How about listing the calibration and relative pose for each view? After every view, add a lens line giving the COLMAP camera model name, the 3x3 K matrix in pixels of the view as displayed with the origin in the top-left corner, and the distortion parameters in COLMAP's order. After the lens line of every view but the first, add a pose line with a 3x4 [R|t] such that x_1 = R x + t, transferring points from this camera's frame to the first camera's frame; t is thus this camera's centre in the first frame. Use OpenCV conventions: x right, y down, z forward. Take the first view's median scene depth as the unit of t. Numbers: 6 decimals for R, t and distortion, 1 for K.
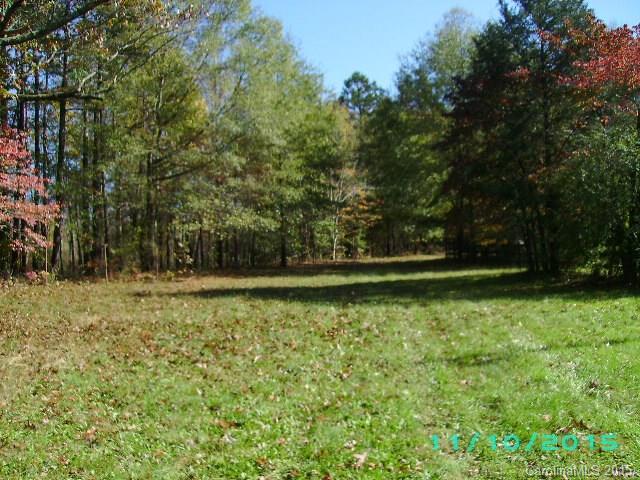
lens RADIAL K [[620.7, 0, 320.0], [0, 620.7, 240.0], [0, 0, 1]] dist [-0.164984, 0.096972]
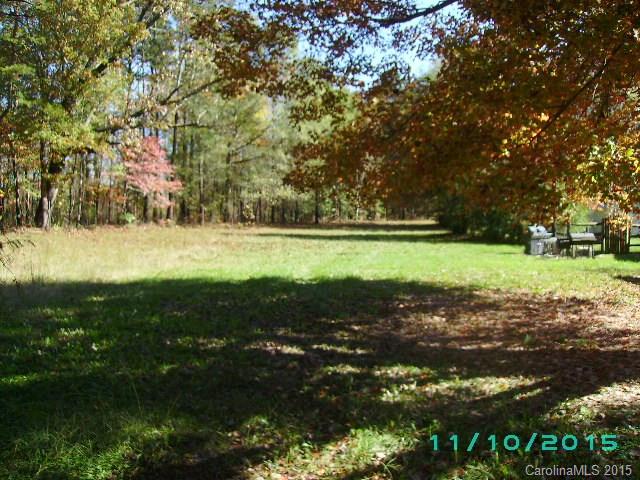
lens RADIAL K [[620.7, 0, 320.0], [0, 620.7, 240.0], [0, 0, 1]] dist [-0.164984, 0.096972]
pose [[0.994857, 0.046821, -0.089817, 0.089828], [-0.041015, 0.997013, 0.065439, -0.015590], [0.092612, -0.061419, 0.993806, -0.481268]]
